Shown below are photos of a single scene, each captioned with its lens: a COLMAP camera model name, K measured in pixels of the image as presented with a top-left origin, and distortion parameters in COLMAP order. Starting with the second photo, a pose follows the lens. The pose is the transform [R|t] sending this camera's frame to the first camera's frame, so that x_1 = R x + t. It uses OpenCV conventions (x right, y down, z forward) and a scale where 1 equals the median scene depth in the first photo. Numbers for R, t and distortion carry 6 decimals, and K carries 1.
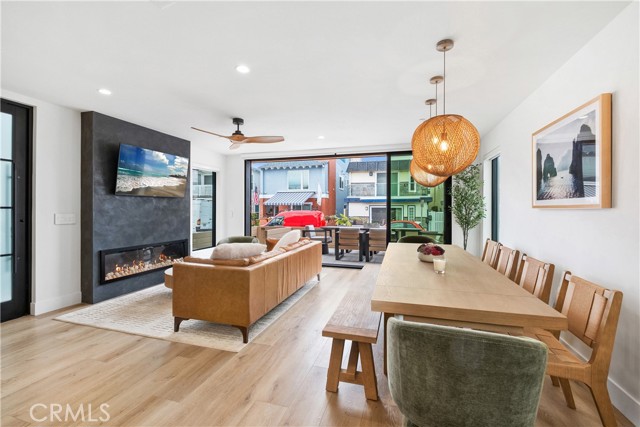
lens RADIAL K [[277.1, 0, 310.5], [0, 277.1, 210.6], [0, 0, 1]] dist [-0.008054, -0.001656]
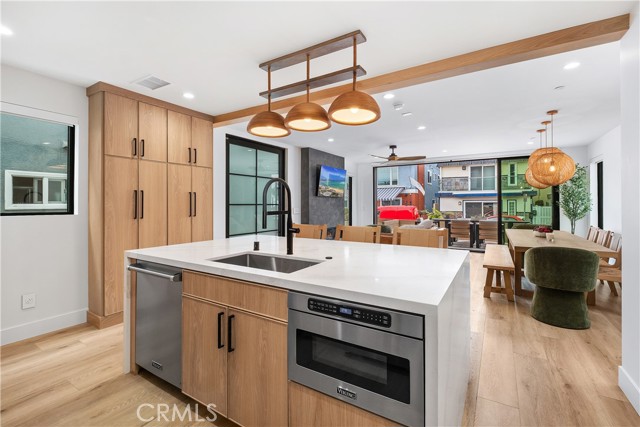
lens RADIAL K [[277.1, 0, 315.5], [0, 277.1, 203.1], [0, 0, 1]] dist [-0.008054, -0.001656]
pose [[0.966579, -0.006300, -0.256290, -0.227888], [0.003810, 0.999941, -0.010211, 0.000431], [0.256339, 0.008894, 0.966546, -0.466357]]
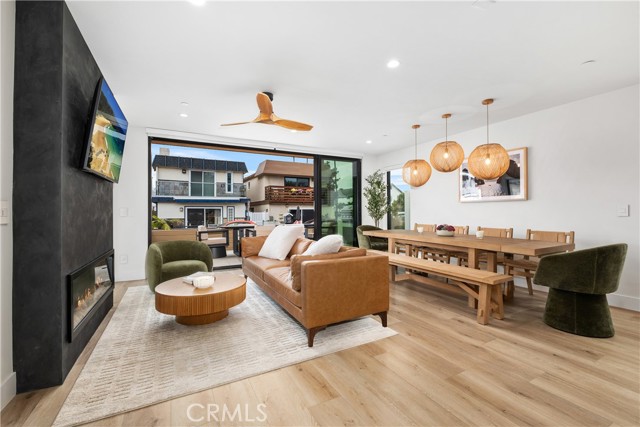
lens RADIAL K [[277.1, 0, 324.6], [0, 277.1, 211.3], [0, 0, 1]] dist [-0.008054, -0.001656]
pose [[0.701513, -0.006254, 0.712630, -0.586434], [0.010459, 0.999944, -0.001521, 0.024096], [-0.712580, 0.008520, 0.701539, 0.225676]]
